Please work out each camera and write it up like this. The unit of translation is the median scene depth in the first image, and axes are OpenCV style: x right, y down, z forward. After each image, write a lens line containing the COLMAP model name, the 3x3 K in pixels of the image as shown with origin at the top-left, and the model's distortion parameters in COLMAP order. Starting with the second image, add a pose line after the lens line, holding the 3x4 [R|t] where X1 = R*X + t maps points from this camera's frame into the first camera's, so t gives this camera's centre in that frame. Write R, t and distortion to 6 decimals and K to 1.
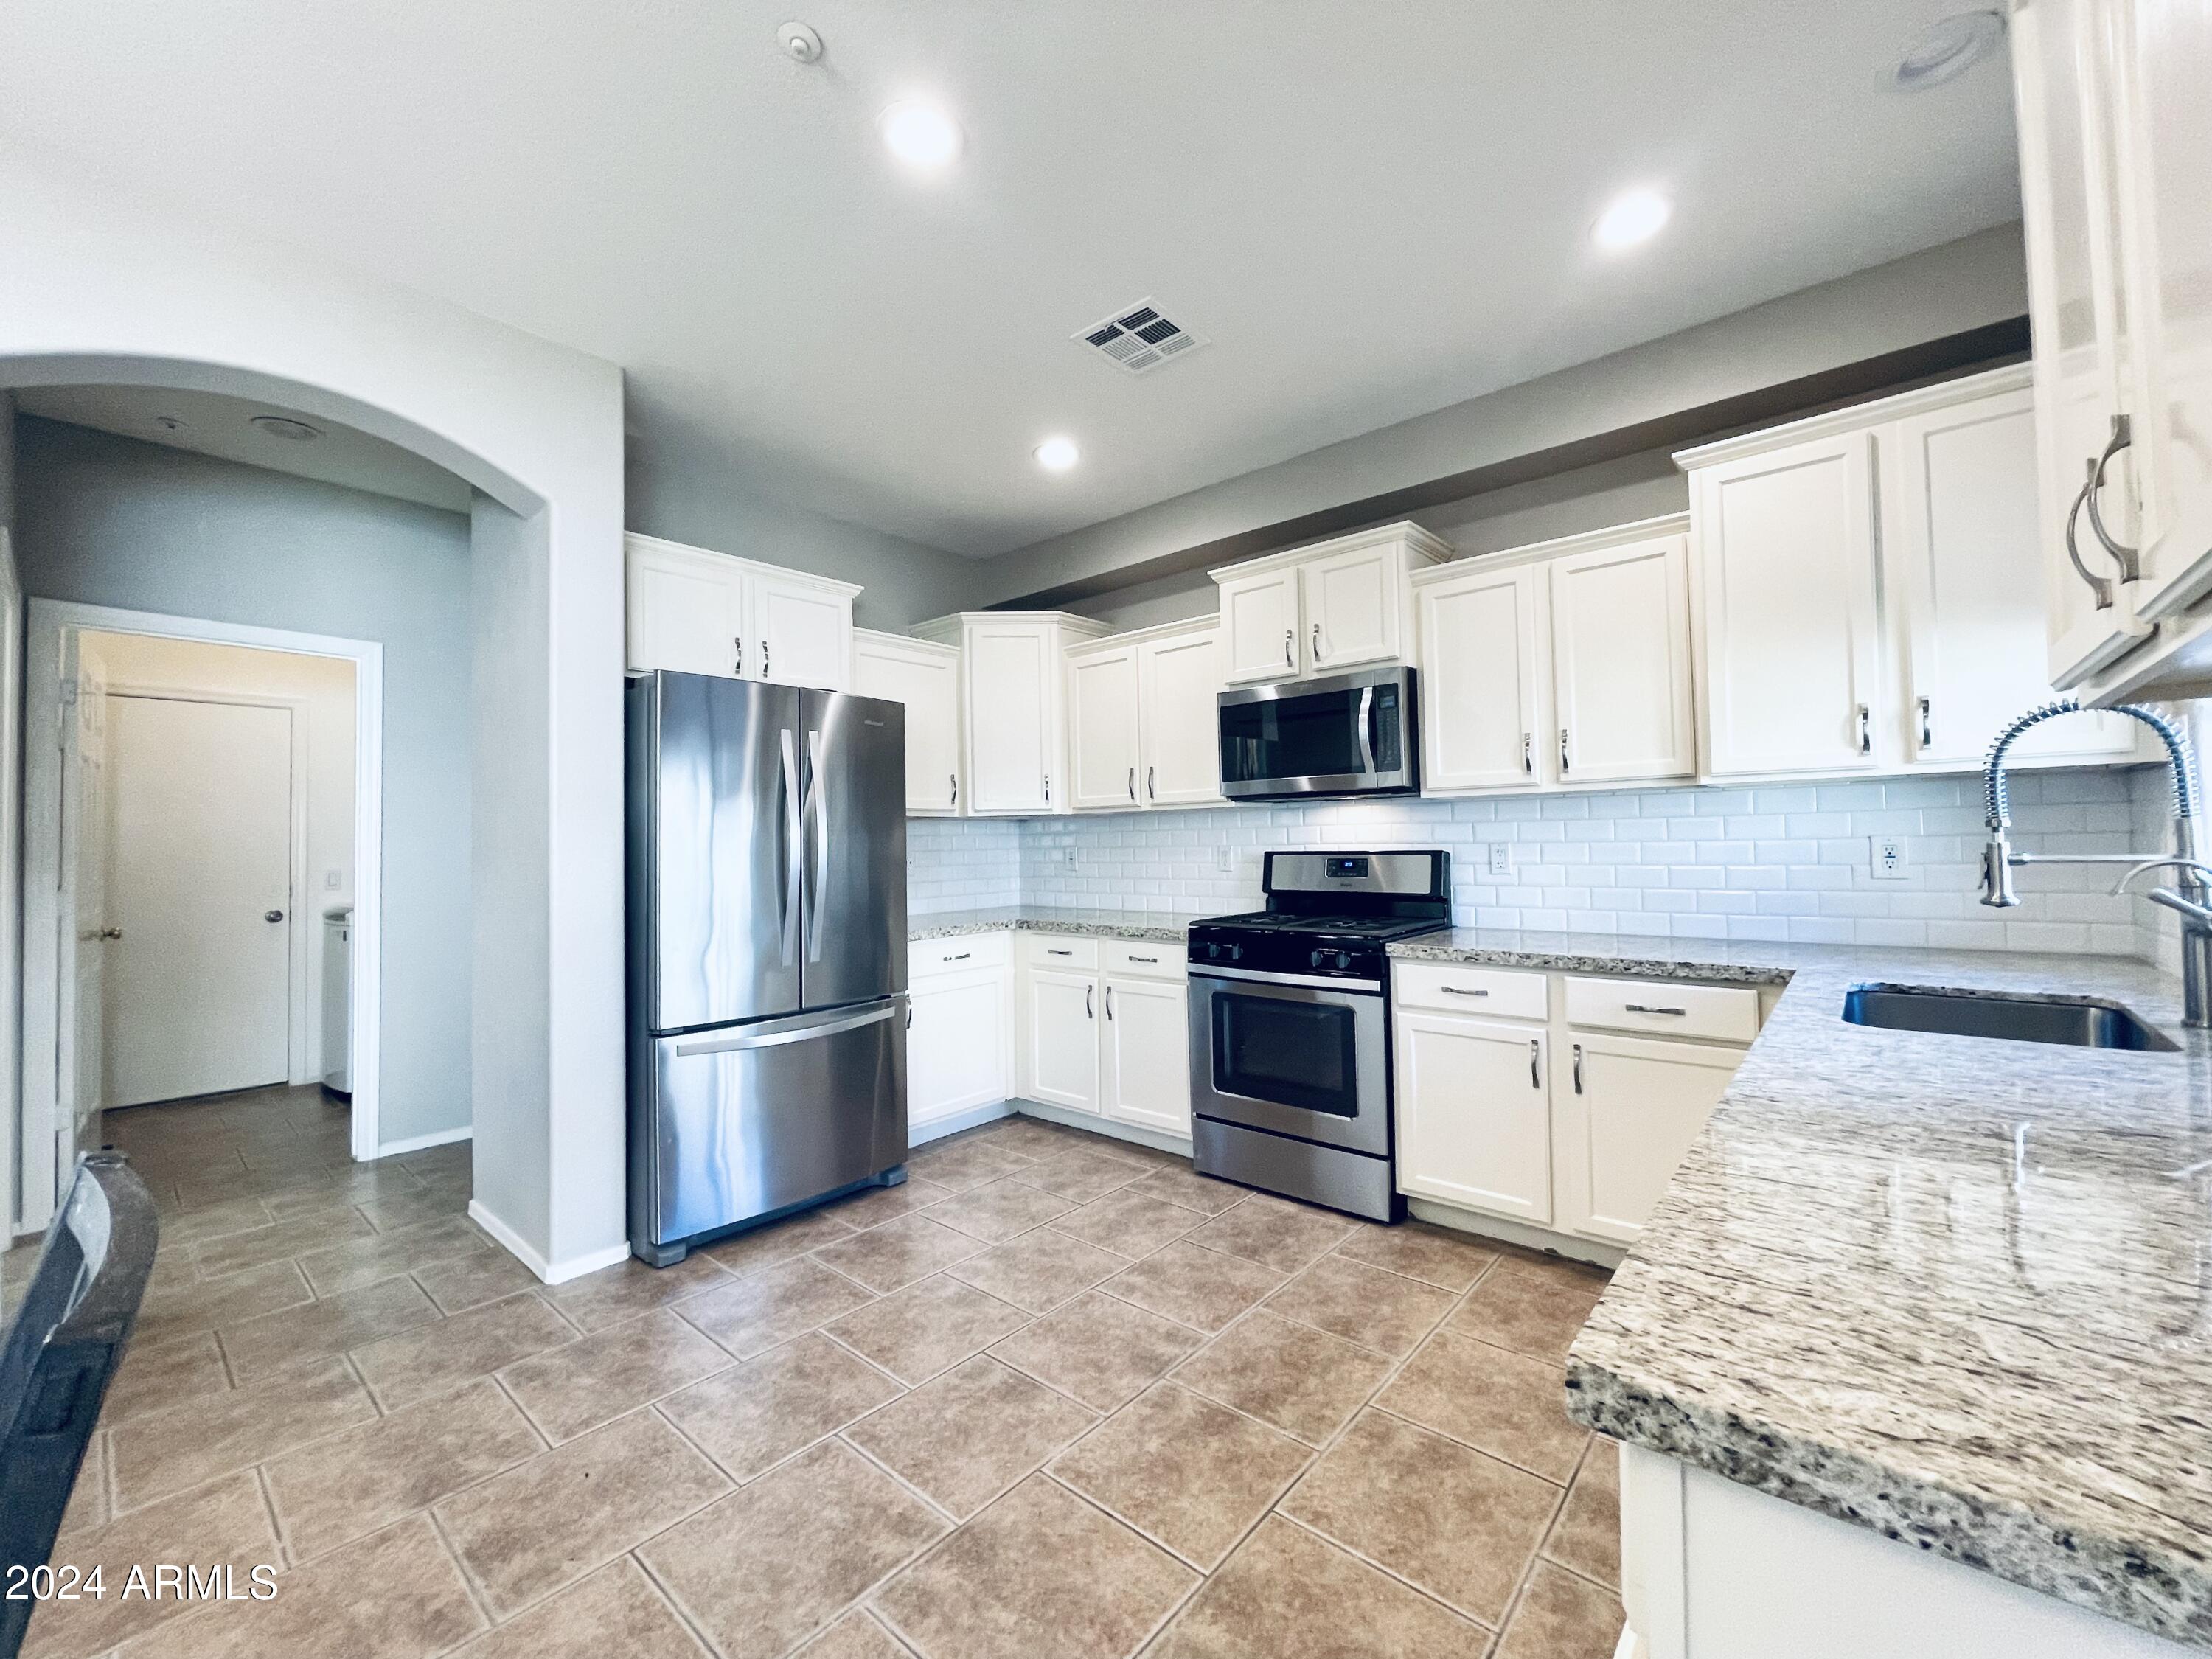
lens RADIAL K [[893.4, 0, 1109.5], [0, 893.4, 831.7], [0, 0, 1]] dist [0.001502, 0.000480]
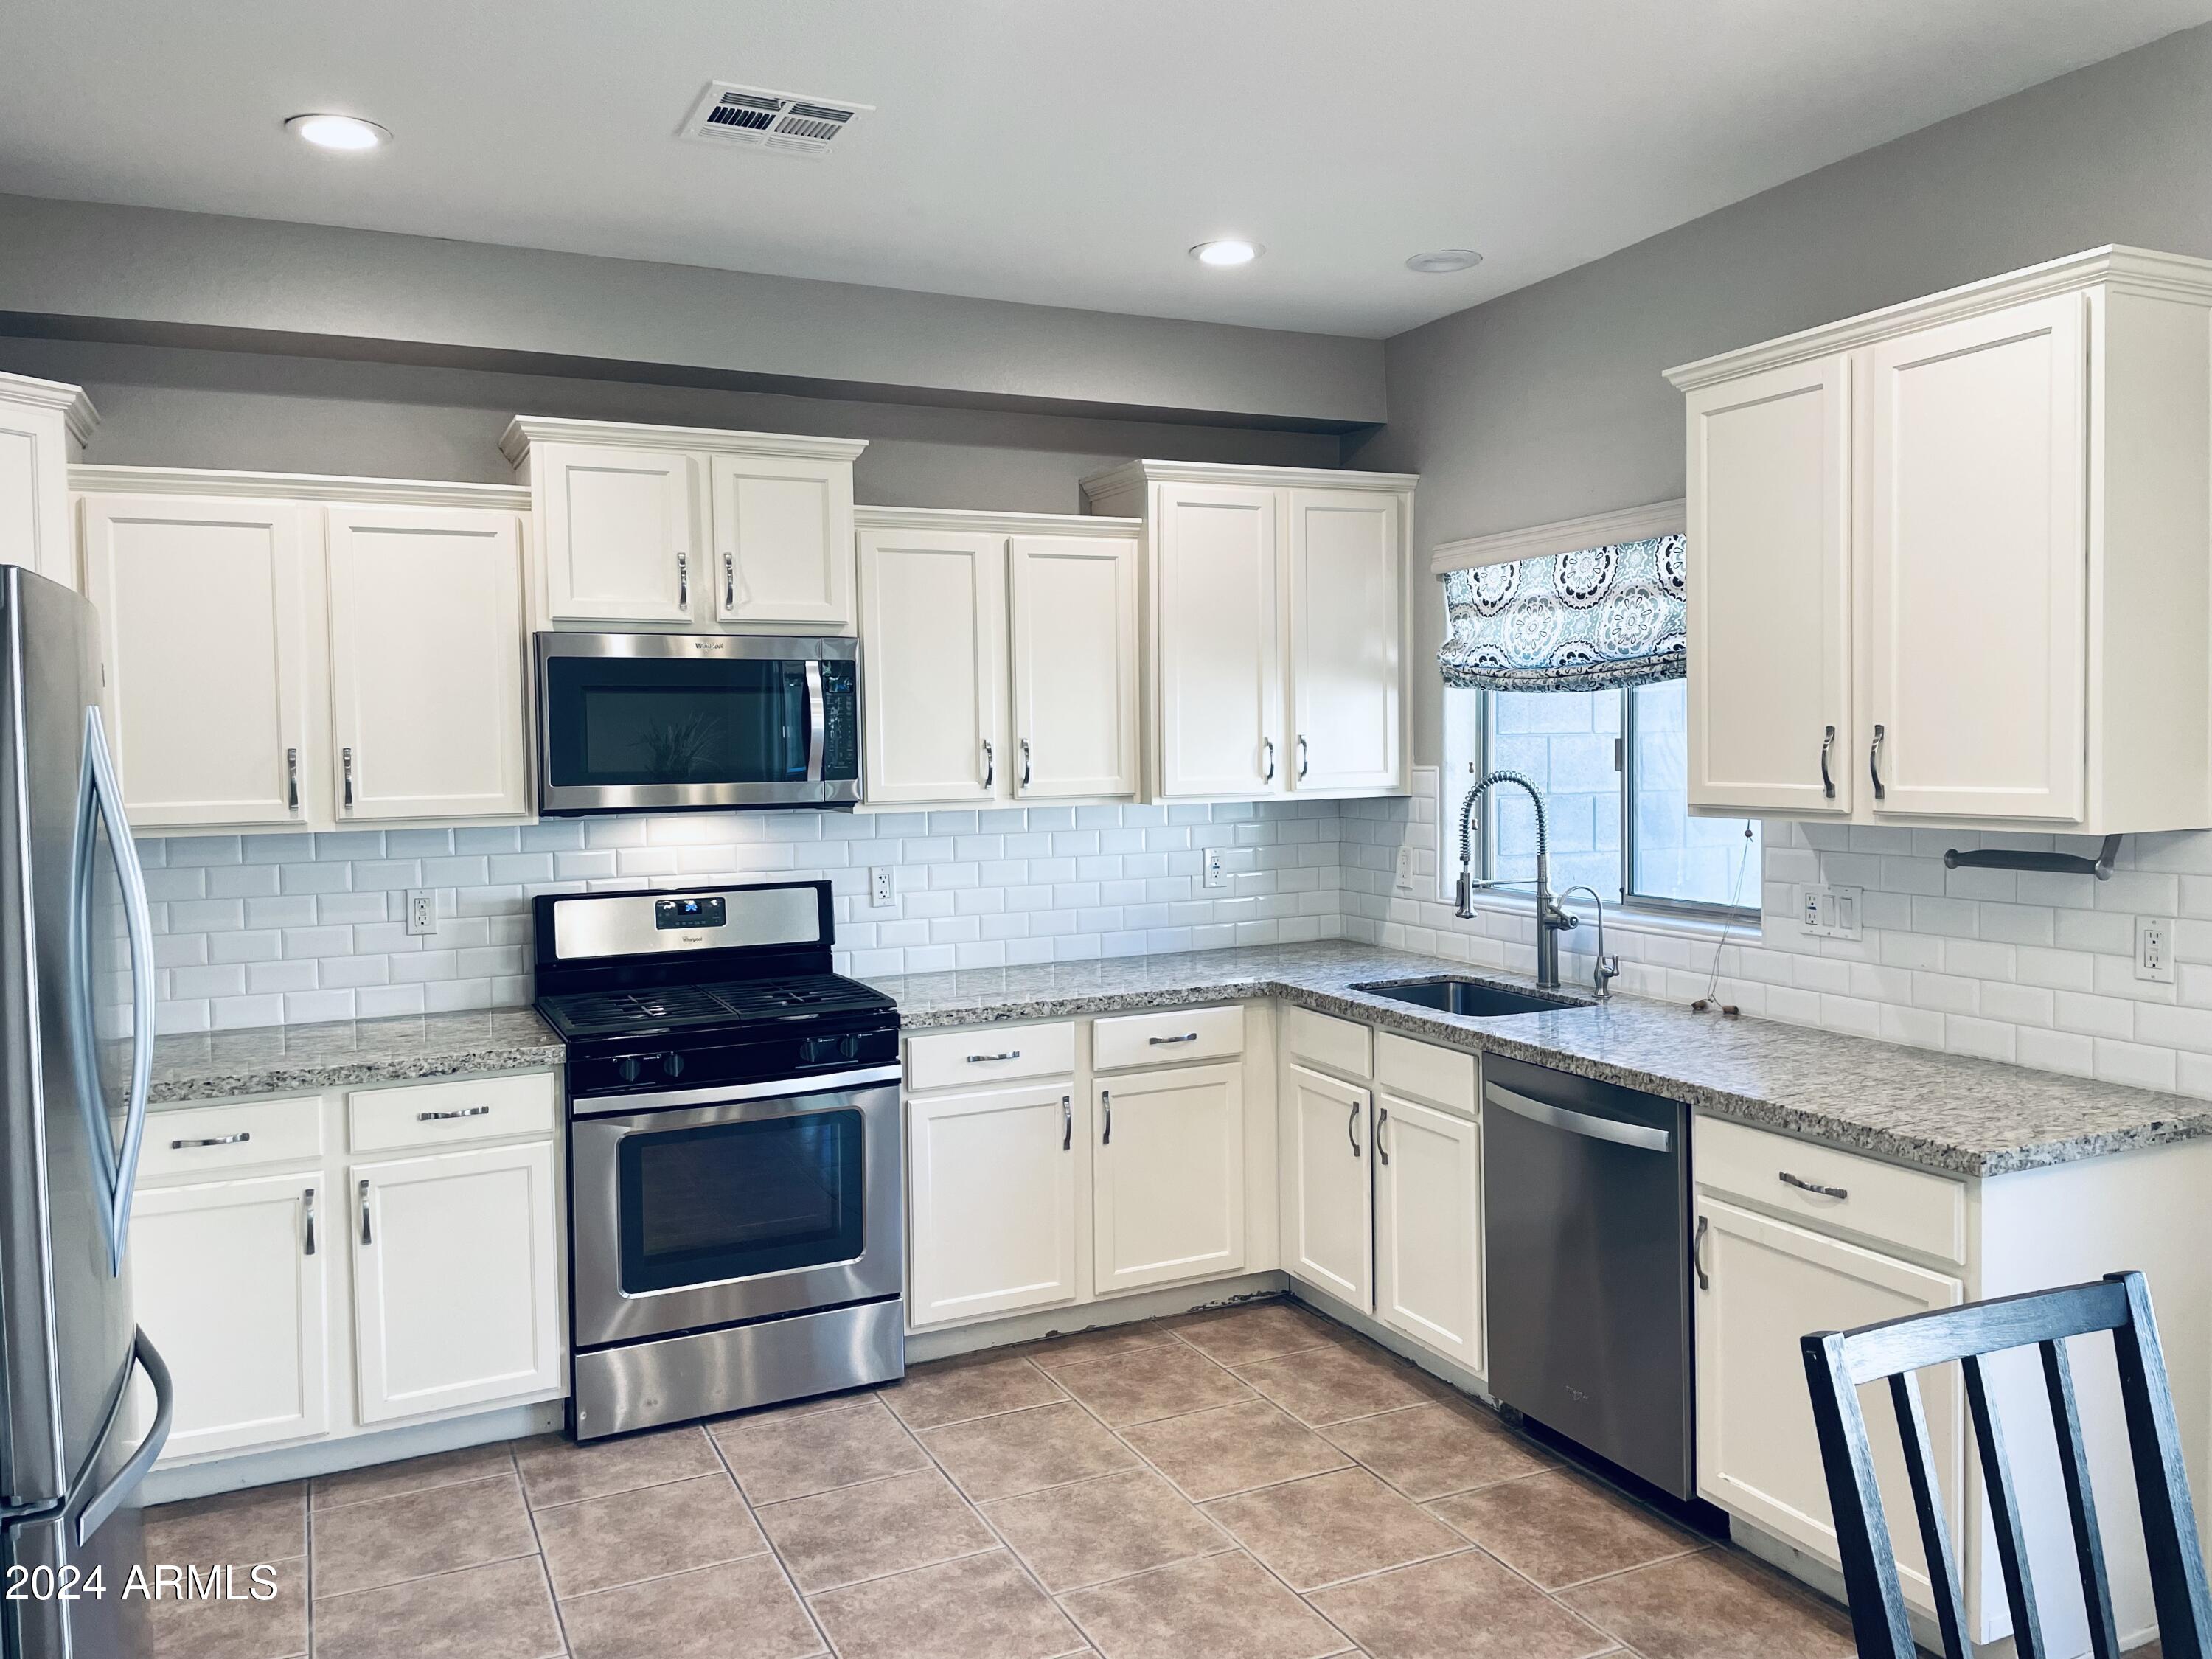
lens RADIAL K [[1687.6, 0, 1106.0], [0, 1687.6, 829.5], [0, 0, 1]] dist [0.135323, -0.197329]
pose [[0.405576, -0.039770, 0.913196, -0.934411], [-0.002729, 0.998996, 0.044719, -0.097034], [-0.914057, -0.020629, 0.405060, 0.259570]]
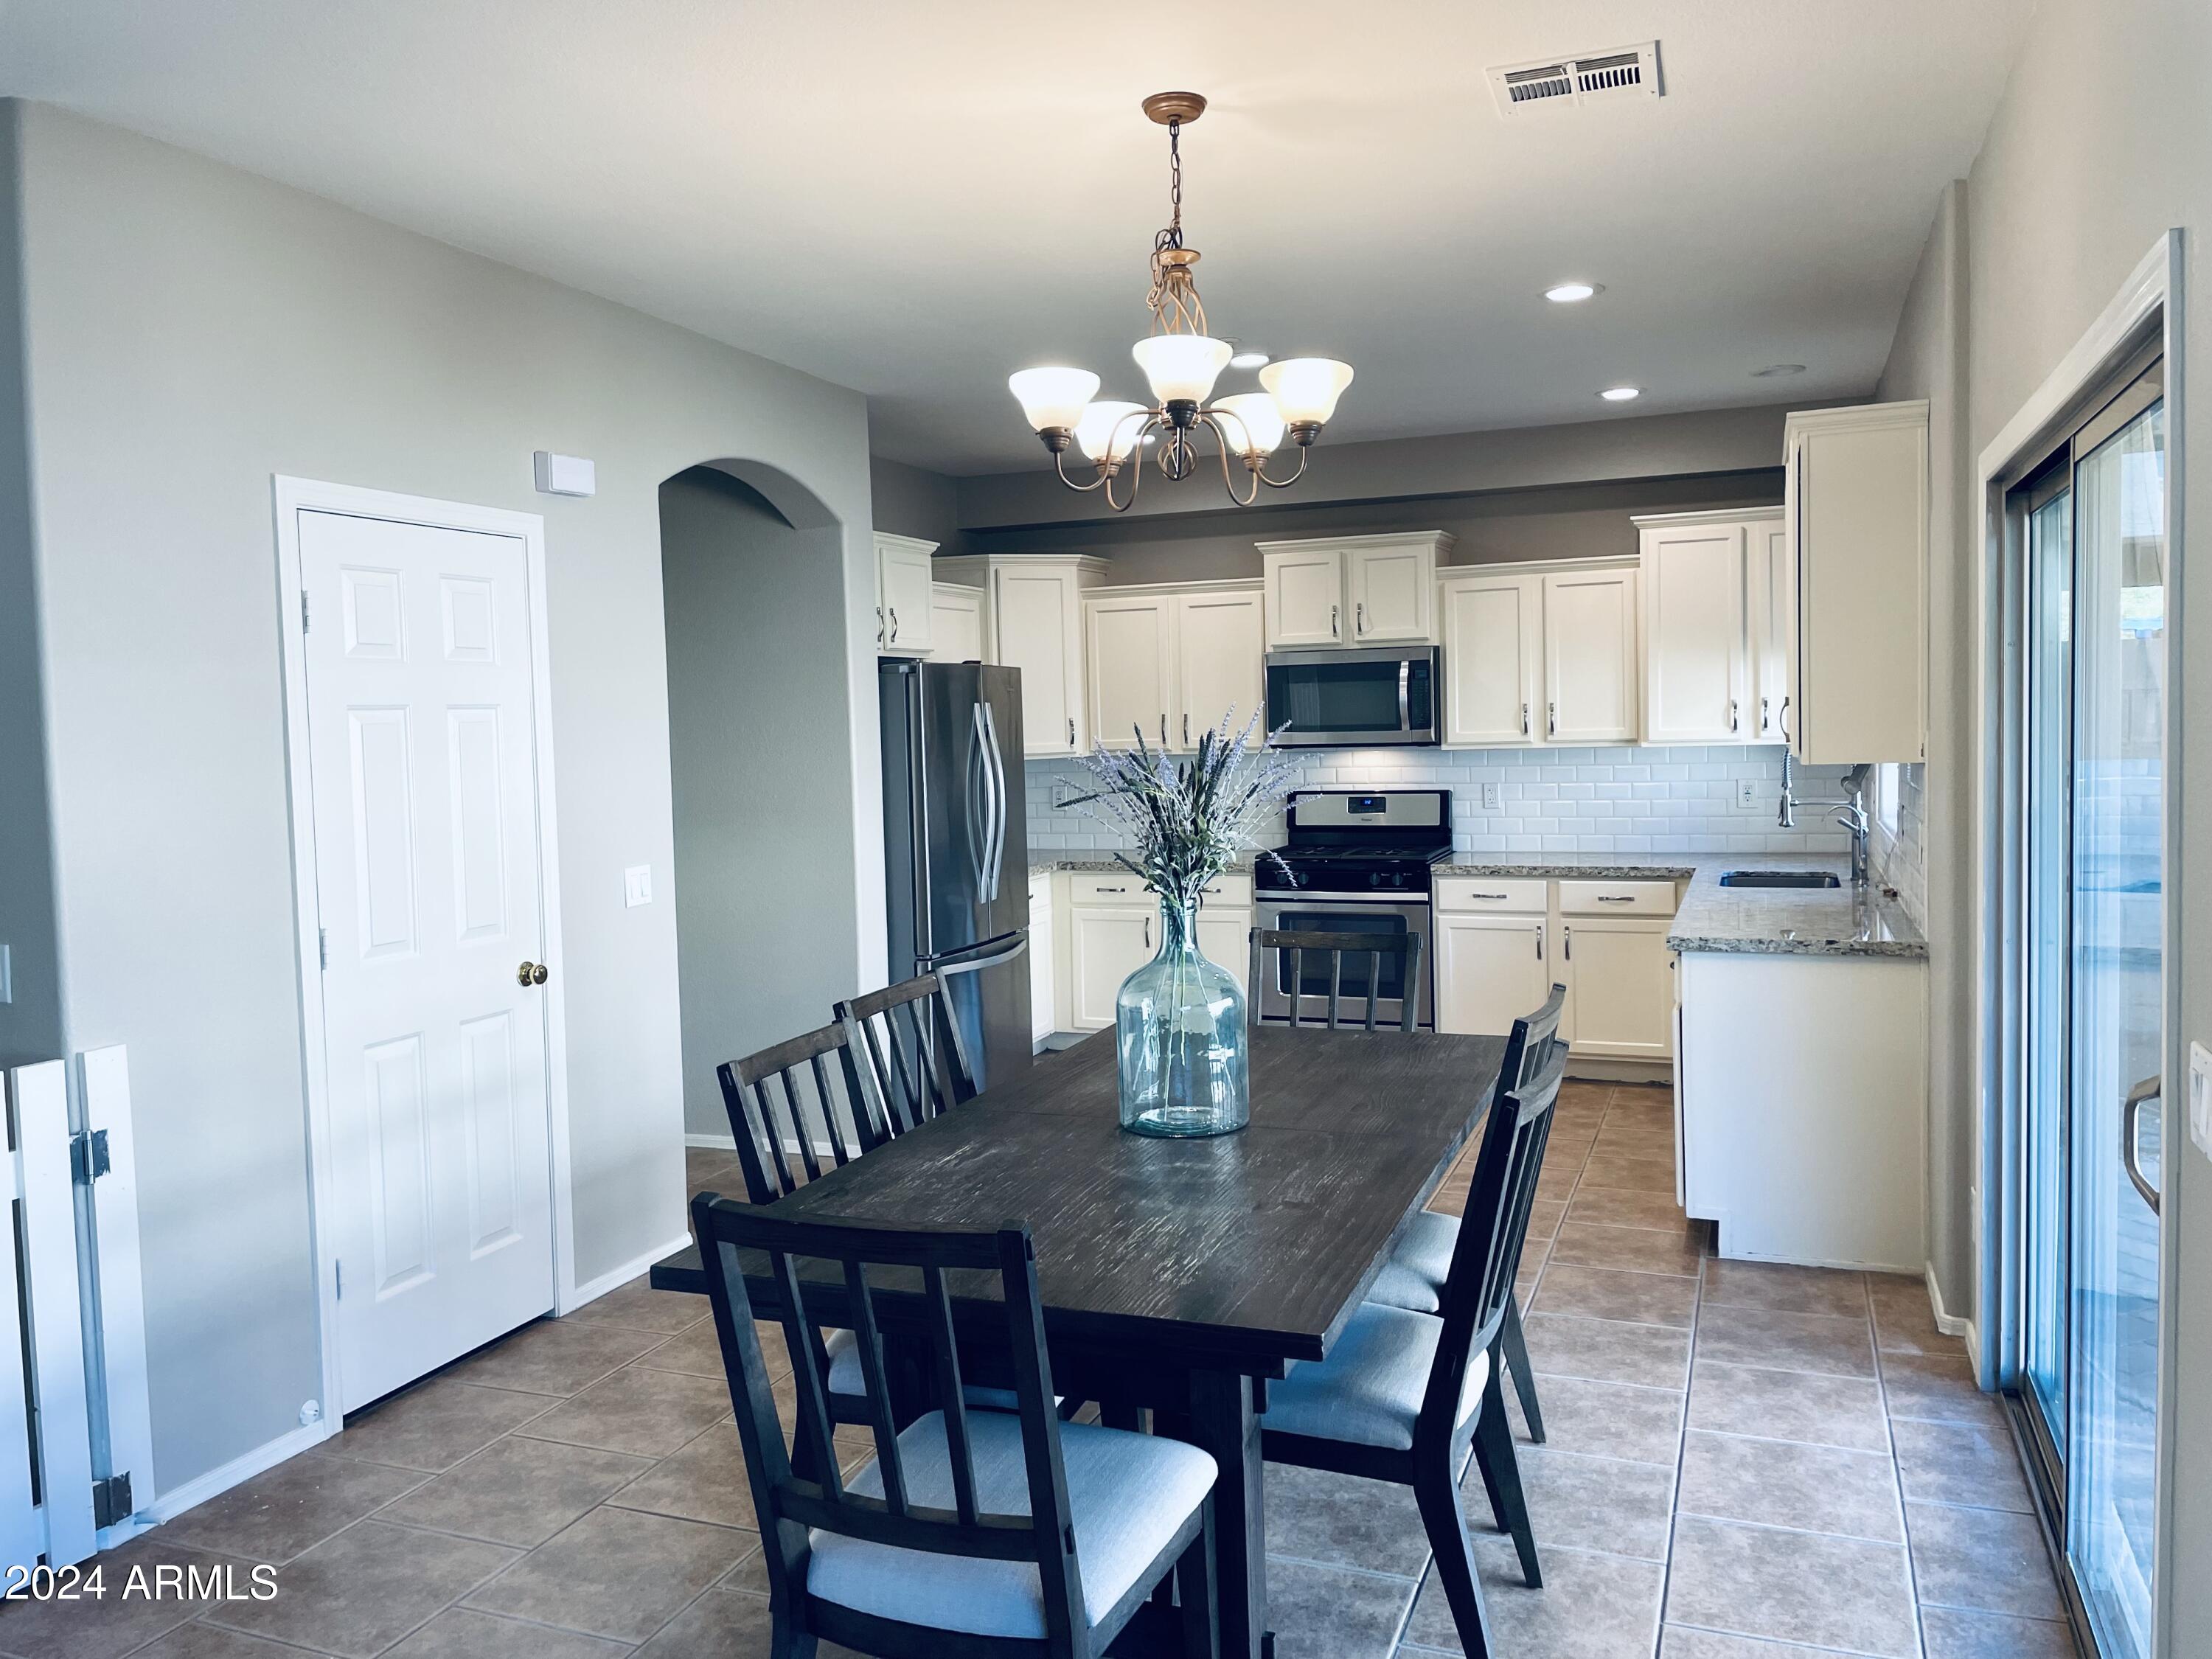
lens RADIAL K [[1687.6, 0, 1106.0], [0, 1687.6, 829.5], [0, 0, 1]] dist [0.135323, -0.197329]
pose [[0.941962, -0.029706, 0.334404, -0.981075], [0.005083, 0.997225, 0.074267, -0.115864], [-0.335682, -0.068257, 0.939499, -1.193205]]
